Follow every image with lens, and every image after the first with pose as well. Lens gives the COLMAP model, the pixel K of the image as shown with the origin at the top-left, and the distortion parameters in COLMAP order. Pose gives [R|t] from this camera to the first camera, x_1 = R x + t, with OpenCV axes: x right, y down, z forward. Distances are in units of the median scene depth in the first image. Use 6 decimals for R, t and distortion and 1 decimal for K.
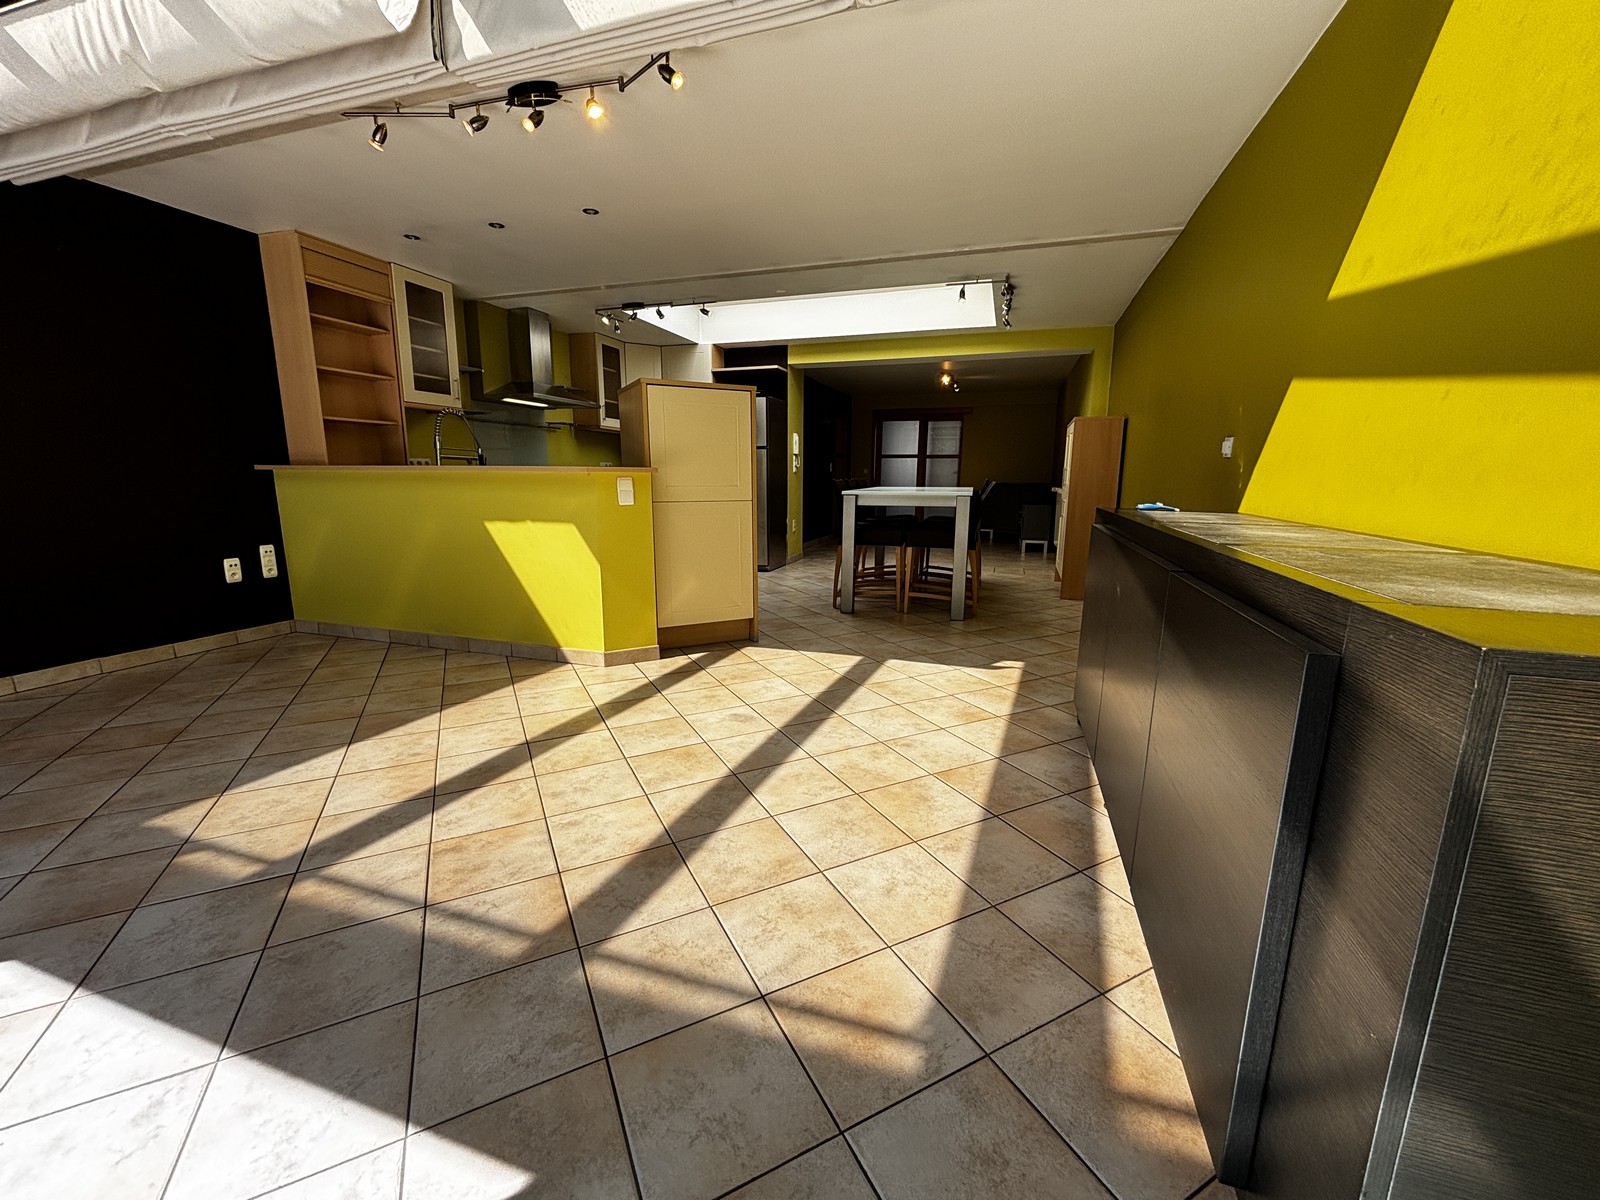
lens RADIAL K [[645.4, 0, 793.4], [0, 645.4, 604.4], [0, 0, 1]] dist [-0.000456, -0.000231]
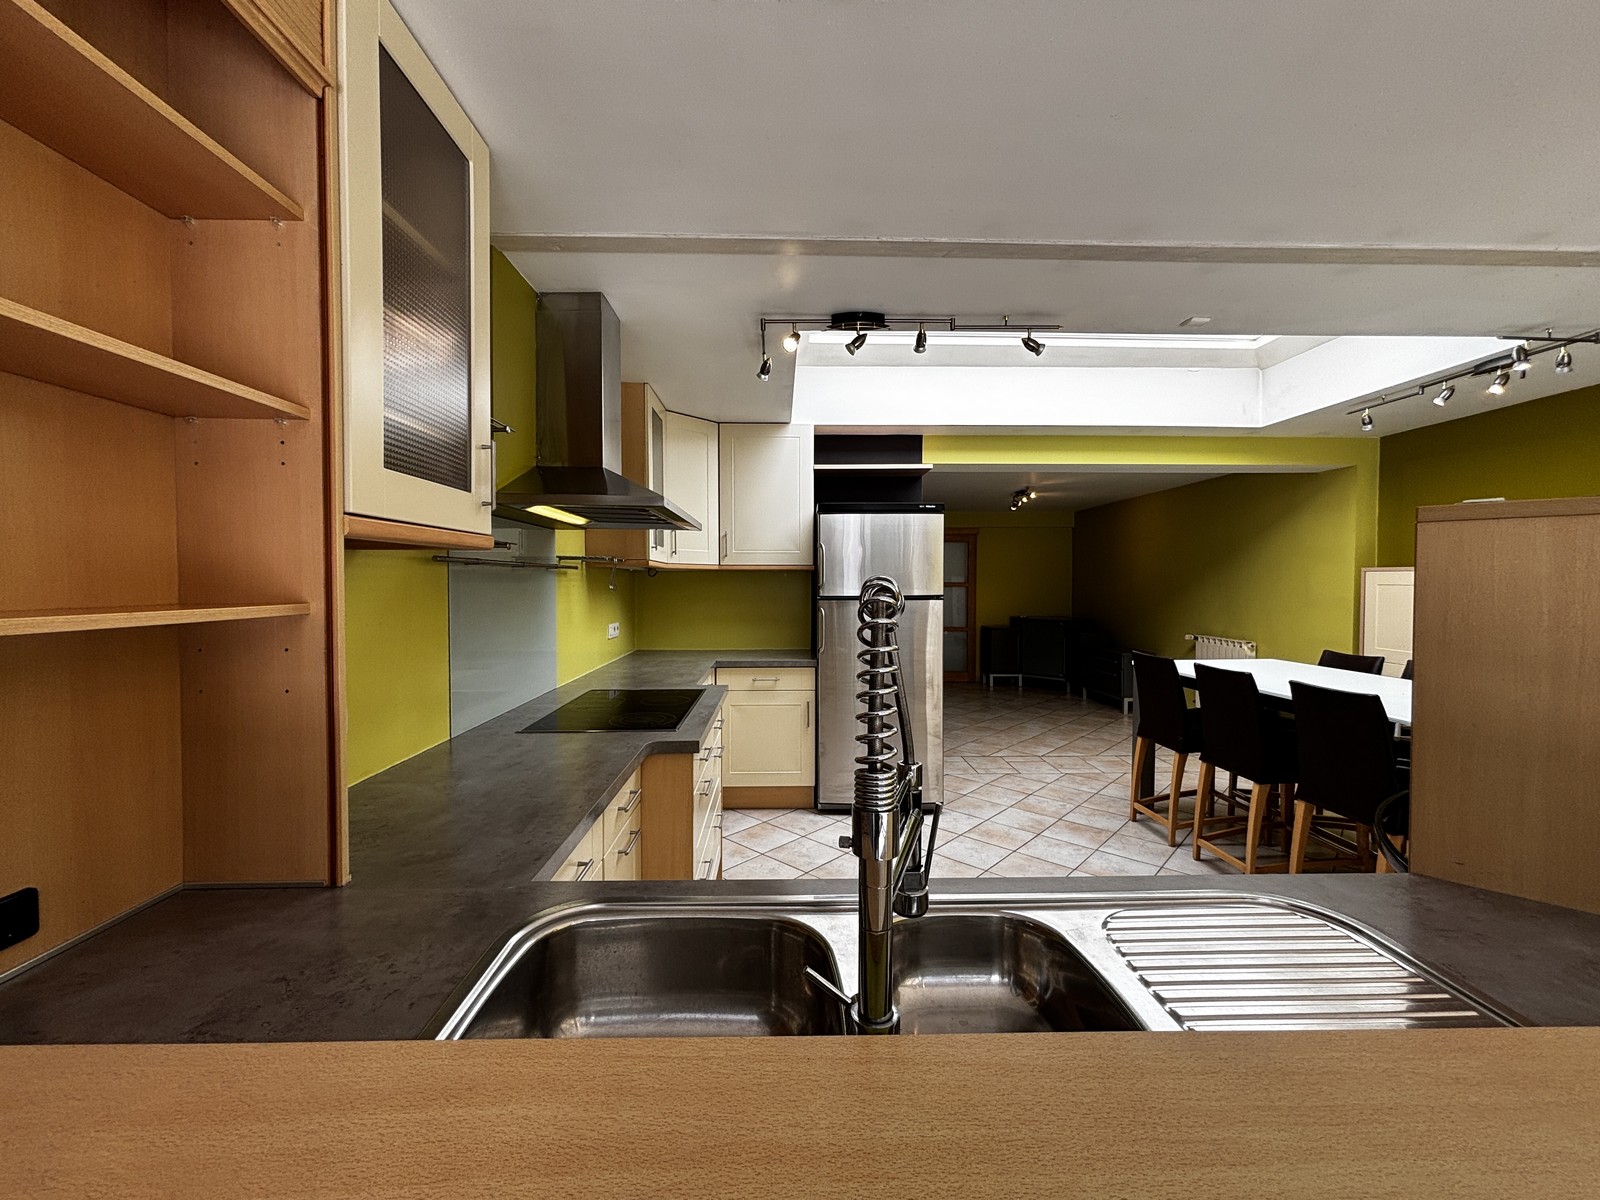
lens RADIAL K [[645.4, 0, 795.9], [0, 645.4, 593.8], [0, 0, 1]] dist [-0.000456, -0.000231]
pose [[0.939414, -0.011816, 0.342582, -0.652360], [0.070864, 0.984511, -0.160364, -0.292607], [-0.335381, 0.174924, 0.925700, 0.908347]]
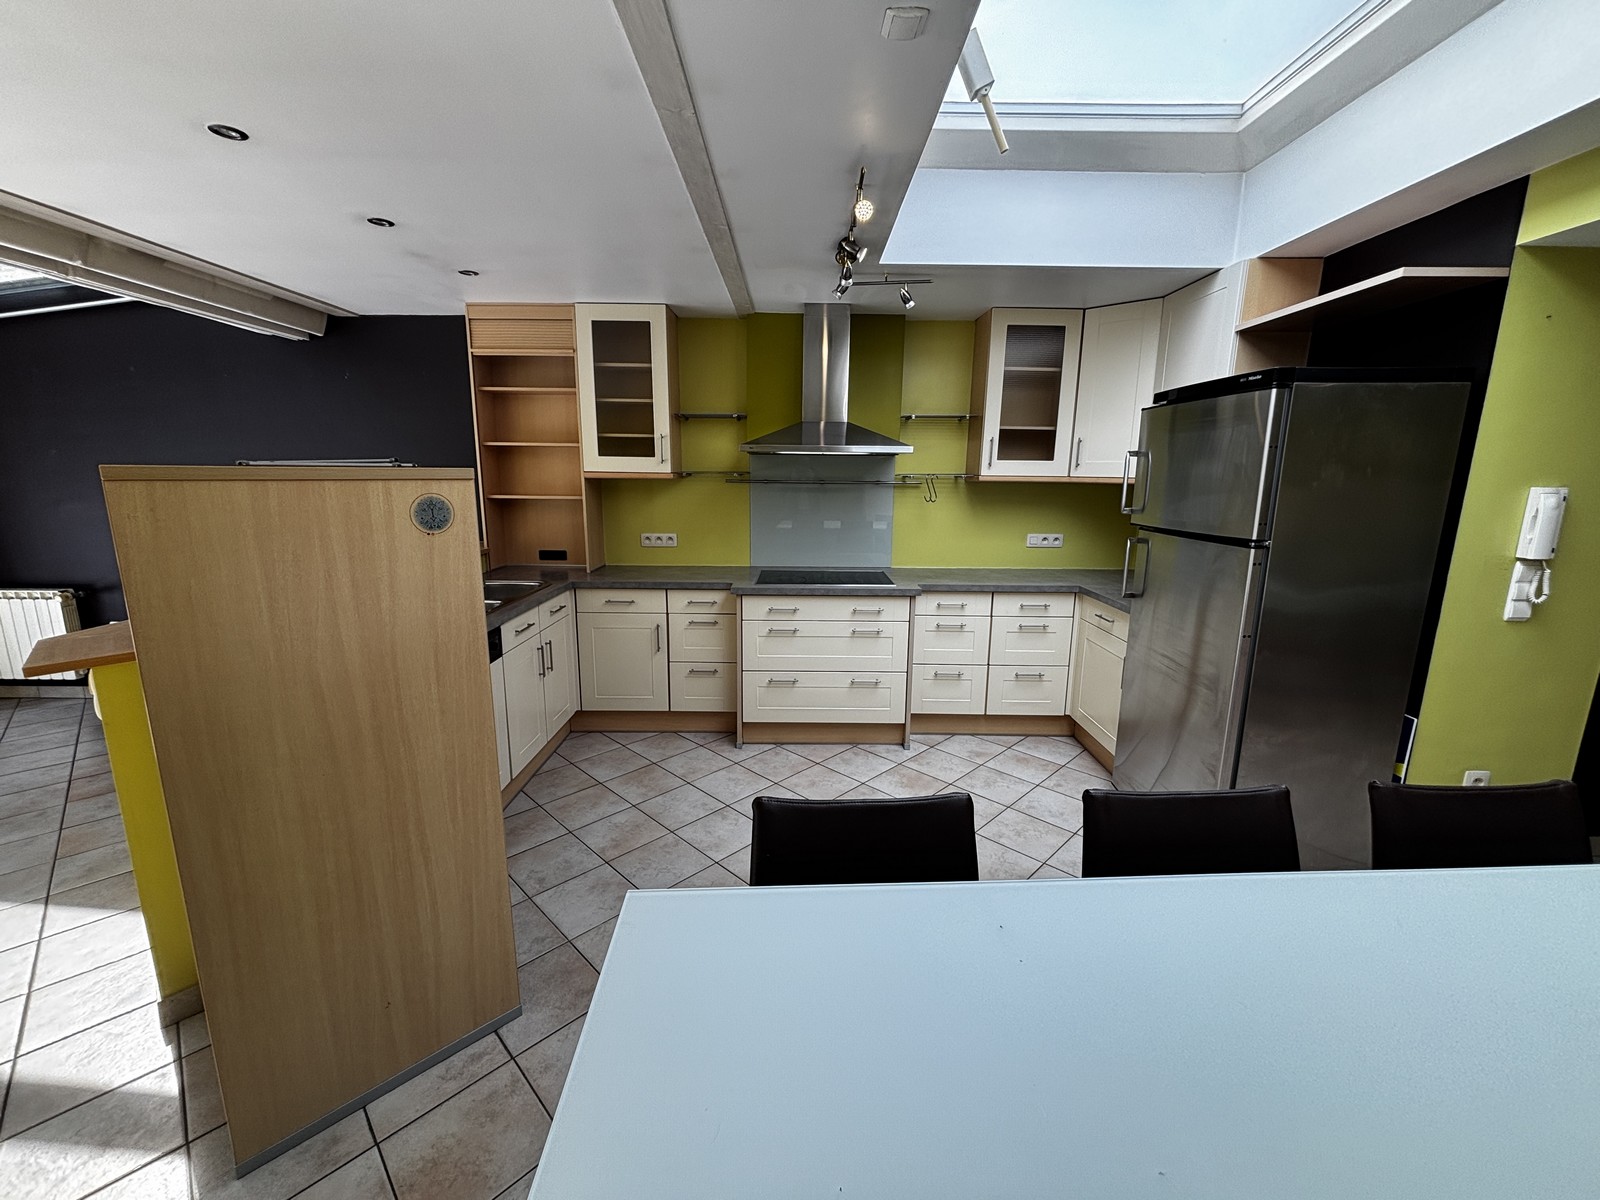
lens RADIAL K [[645.4, 0, 794.3], [0, 645.4, 598.1], [0, 0, 1]] dist [-0.000456, -0.000231]
pose [[0.315950, 0.181454, -0.931263, 0.335959], [-0.193088, 0.973297, 0.124135, -0.380552], [0.928920, 0.140595, 0.342550, 1.212185]]
